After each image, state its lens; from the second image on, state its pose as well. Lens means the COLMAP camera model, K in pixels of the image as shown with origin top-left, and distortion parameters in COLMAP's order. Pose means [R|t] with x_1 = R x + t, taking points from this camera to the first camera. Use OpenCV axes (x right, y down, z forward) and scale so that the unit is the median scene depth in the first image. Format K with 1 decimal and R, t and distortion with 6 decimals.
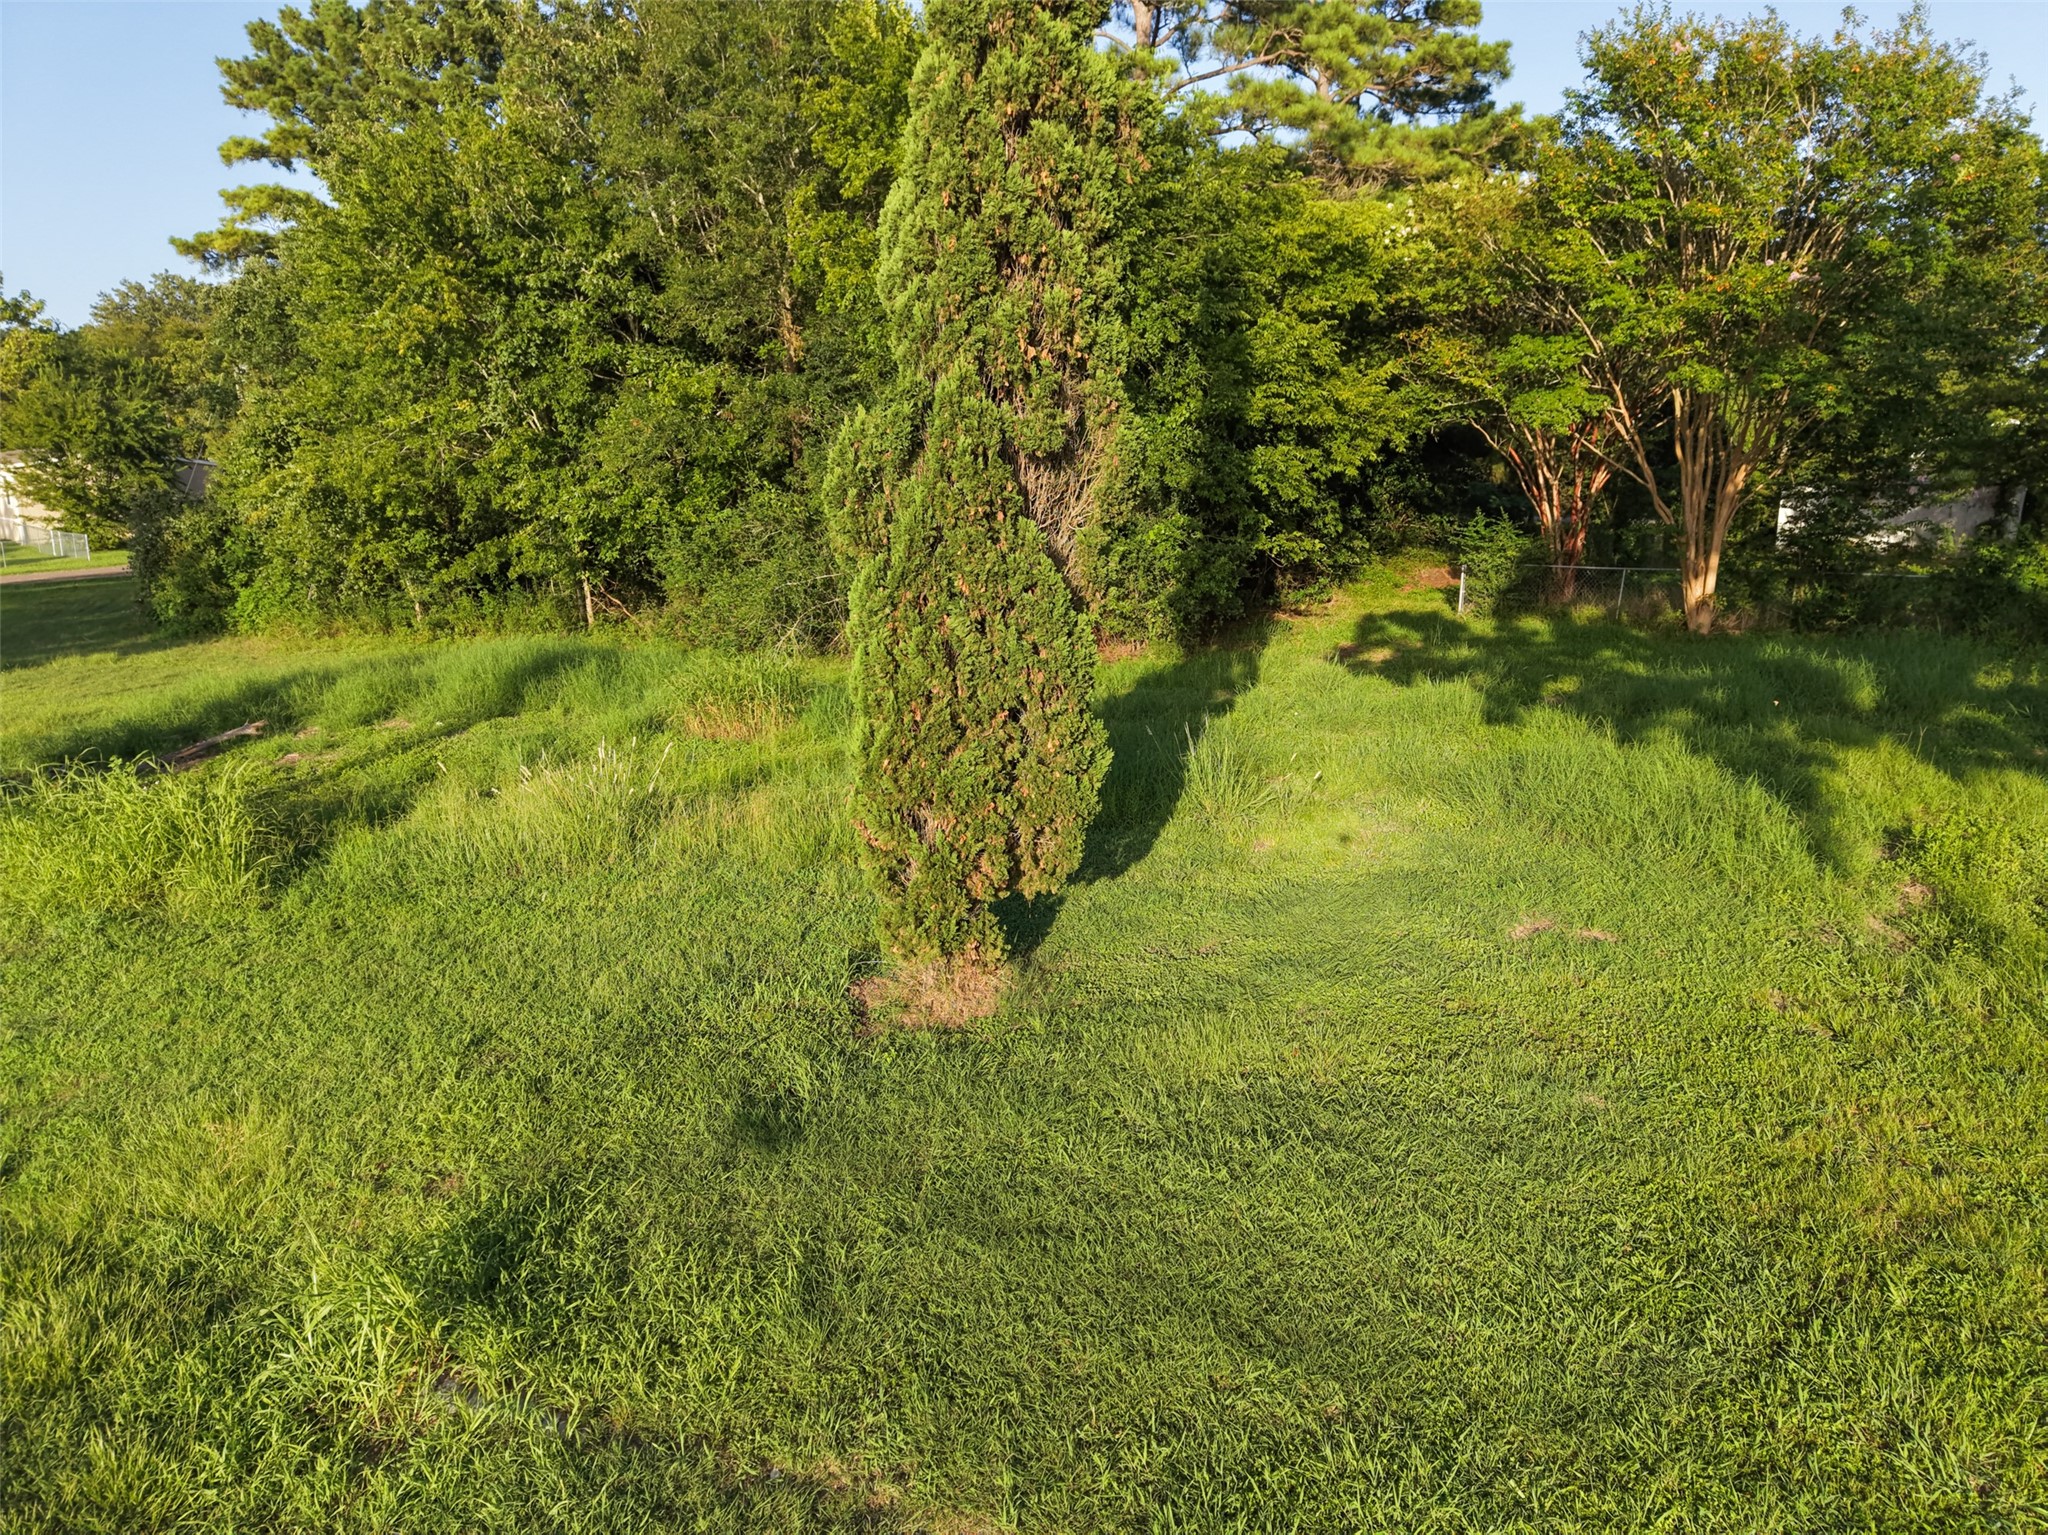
lens RADIAL K [[1390.9, 0, 1022.2], [0, 1390.9, 774.6], [0, 0, 1]] dist [0.033621, -0.029119]
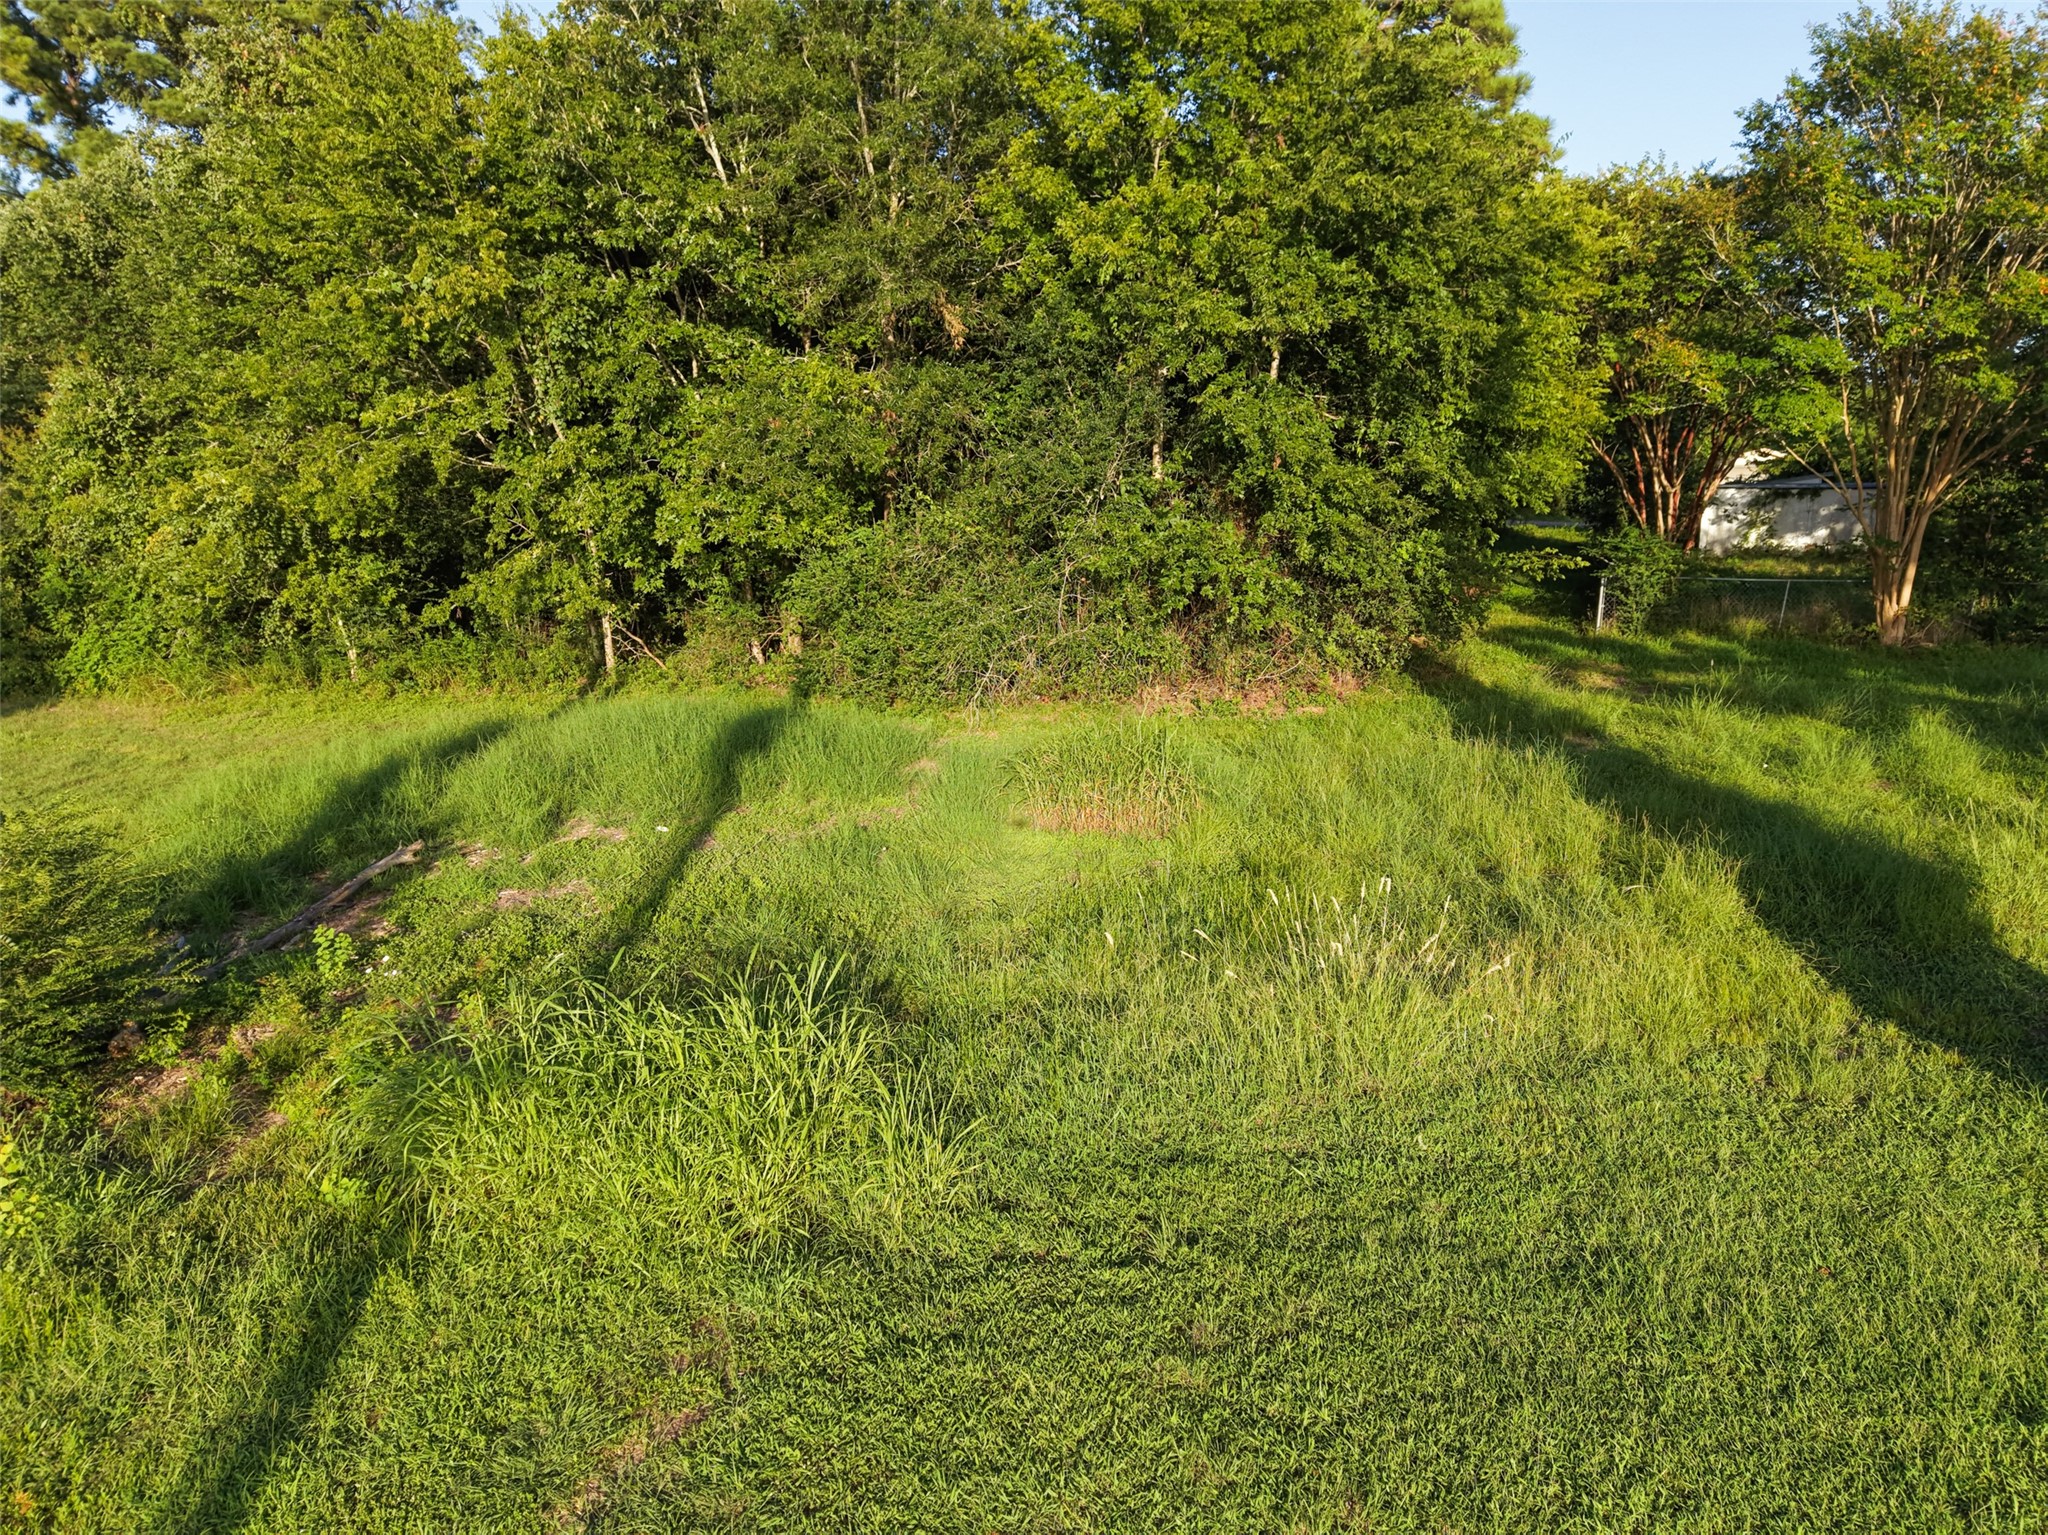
lens RADIAL K [[1390.9, 0, 1025.1], [0, 1390.9, 759.3], [0, 0, 1]] dist [0.033621, -0.029119]
pose [[0.971207, -0.047961, 0.233362, -0.278906], [0.050282, 0.998727, -0.004003, -0.042025], [-0.232872, 0.015622, 0.972382, 0.167042]]
